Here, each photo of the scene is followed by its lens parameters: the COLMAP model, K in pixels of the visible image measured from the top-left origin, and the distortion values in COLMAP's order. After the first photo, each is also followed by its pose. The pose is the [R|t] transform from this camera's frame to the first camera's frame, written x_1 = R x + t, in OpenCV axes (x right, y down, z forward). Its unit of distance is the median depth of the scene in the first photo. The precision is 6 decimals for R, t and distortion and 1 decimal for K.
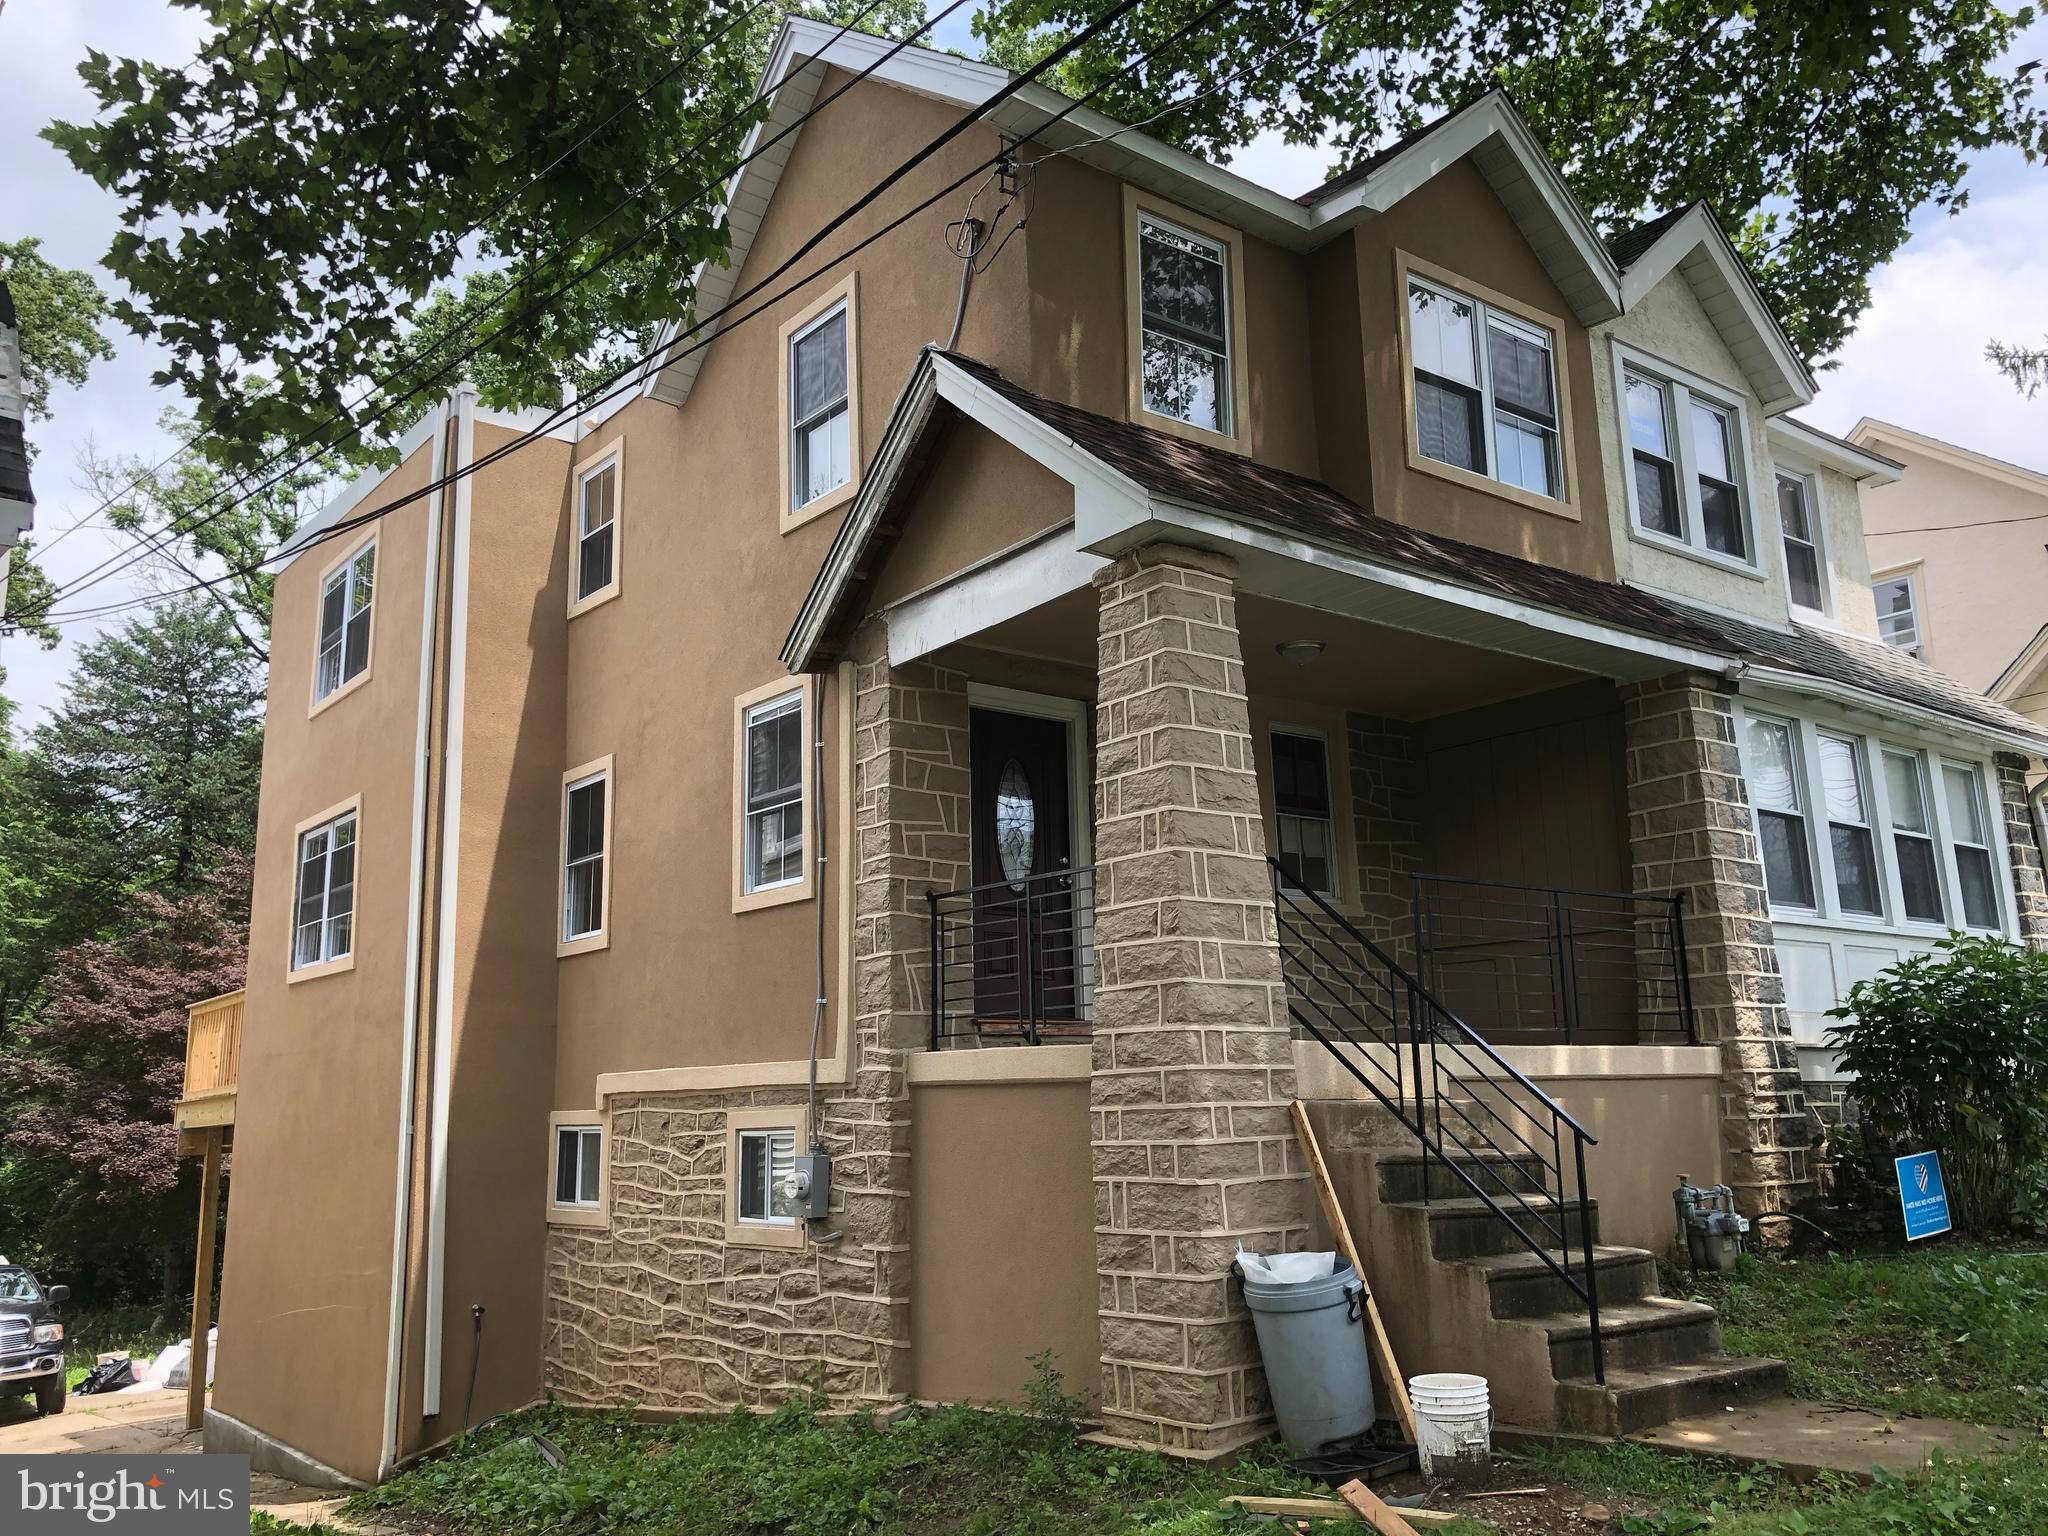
lens RADIAL K [[1696.1, 0, 1020.7], [0, 1696.1, 764.7], [0, 0, 1]] dist [0.045311, -0.033045]
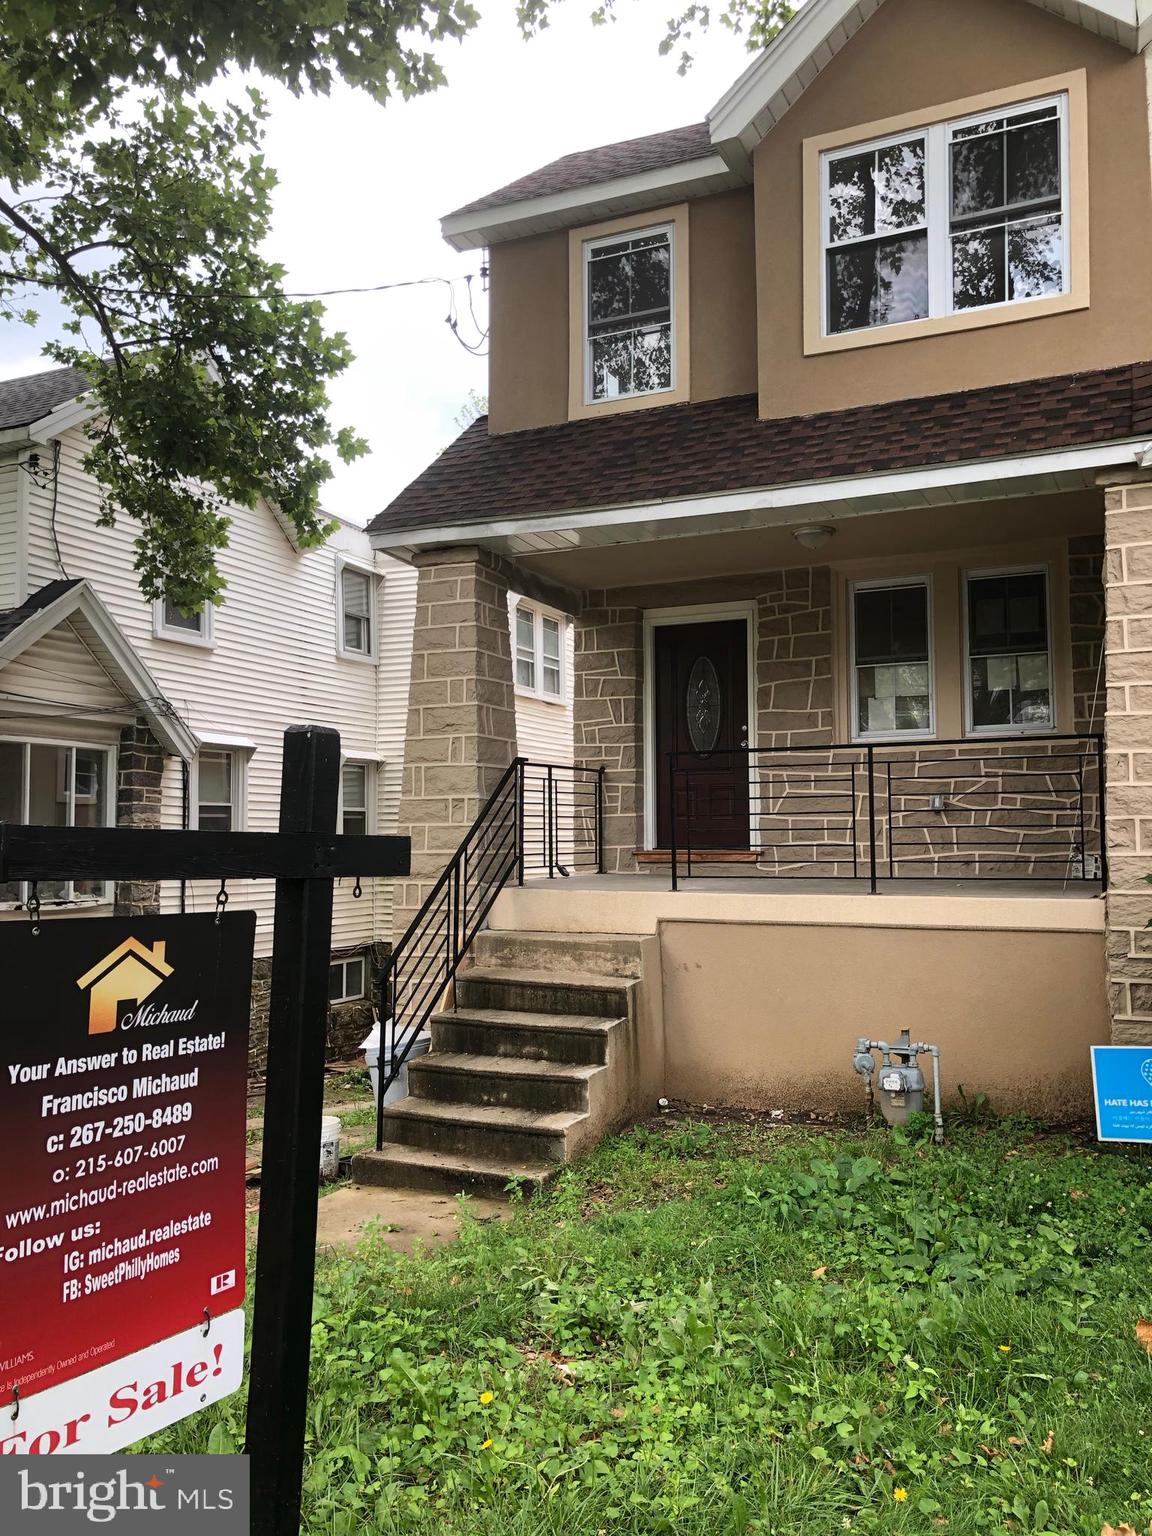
lens RADIAL K [[1272.1, 0, 577.2], [0, 1272.1, 766.8], [0, 0, 1]] dist [0.045311, -0.033045]
pose [[0.461807, -0.036614, -0.886224, 1.146743], [0.174737, 0.983323, 0.050429, 0.019444], [0.869598, -0.178145, 0.460503, 0.596185]]
